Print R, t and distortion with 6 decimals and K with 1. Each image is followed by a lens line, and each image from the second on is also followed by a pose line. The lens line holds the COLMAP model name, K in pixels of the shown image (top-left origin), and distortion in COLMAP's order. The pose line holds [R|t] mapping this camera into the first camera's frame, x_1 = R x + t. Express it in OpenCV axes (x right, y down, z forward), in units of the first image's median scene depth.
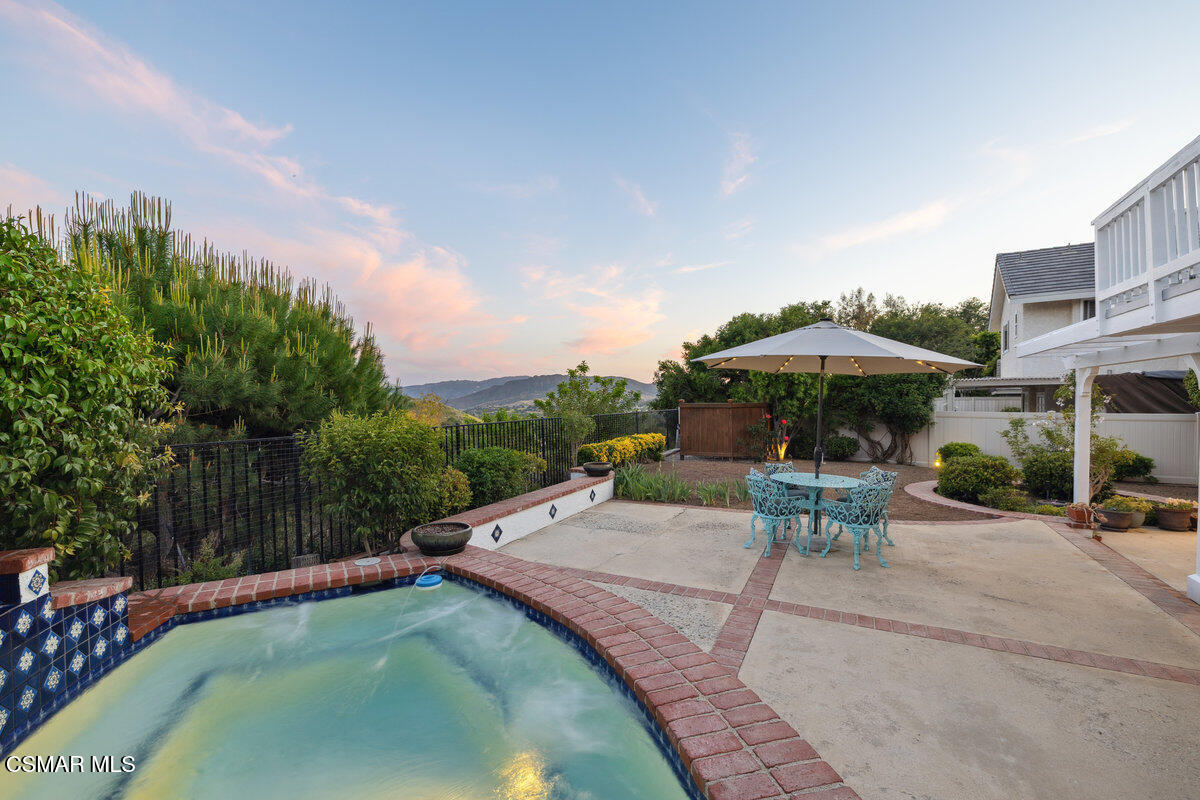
lens RADIAL K [[513.0, 0, 602.8], [0, 513.0, 401.0], [0, 0, 1]] dist [-0.001911, 0.000008]
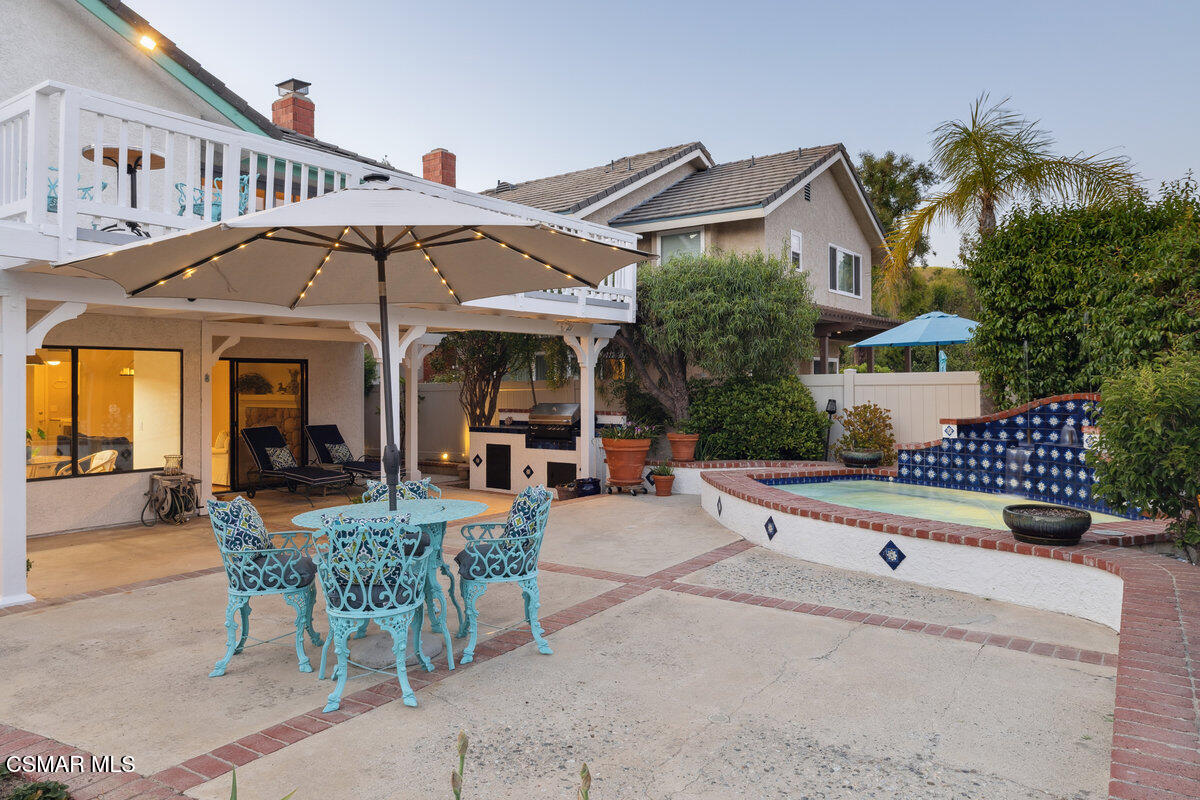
lens RADIAL K [[822.2, 0, 595.4], [0, 822.2, 391.0], [0, 0, 1]] dist [0.004589, 0.000936]
pose [[-0.987036, 0.013212, 0.159955, 0.120811], [0.015528, 0.999792, 0.013239, 0.036938], [-0.159747, 0.015551, -0.987036, 1.896105]]
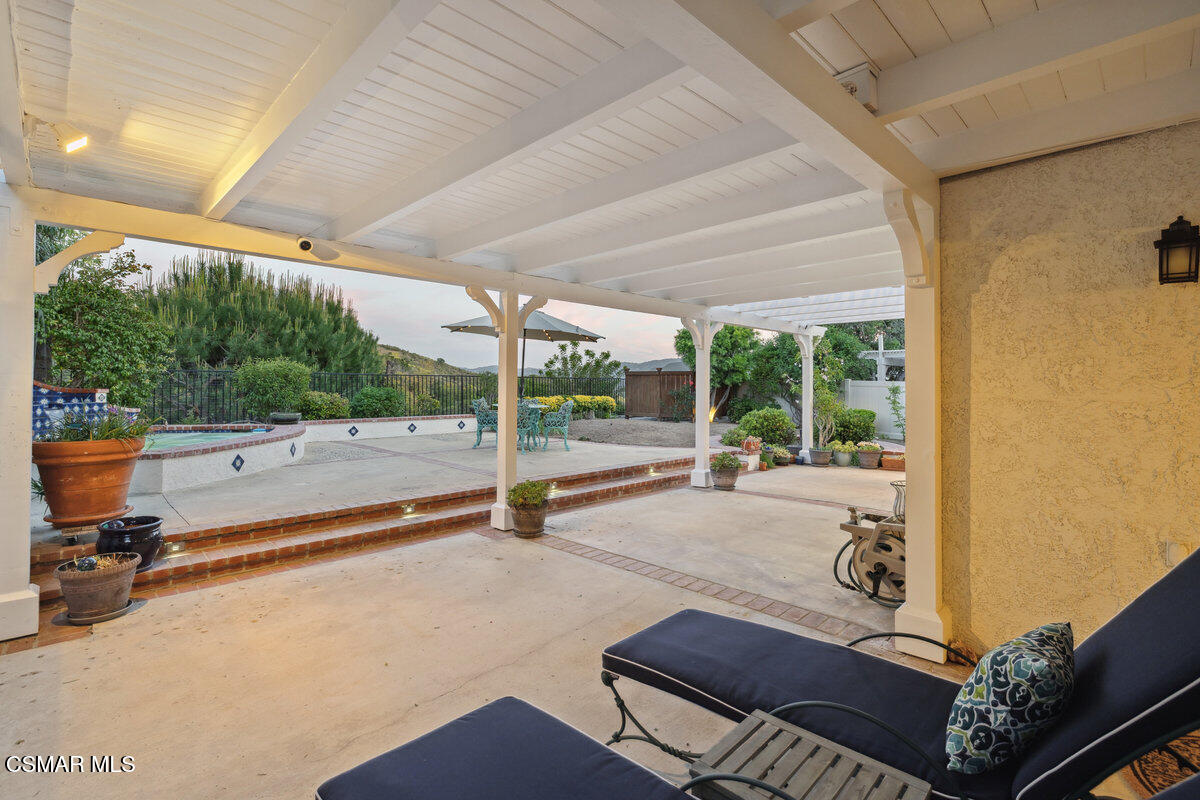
lens RADIAL K [[543.3, 0, 598.3], [0, 543.3, 390.3], [0, 0, 1]] dist [-0.020987, -0.000164]
pose [[0.946282, 0.016616, -0.322914, 1.257633], [-0.014362, 0.999853, 0.009362, 0.097264], [0.323023, -0.004221, 0.946382, -0.501715]]
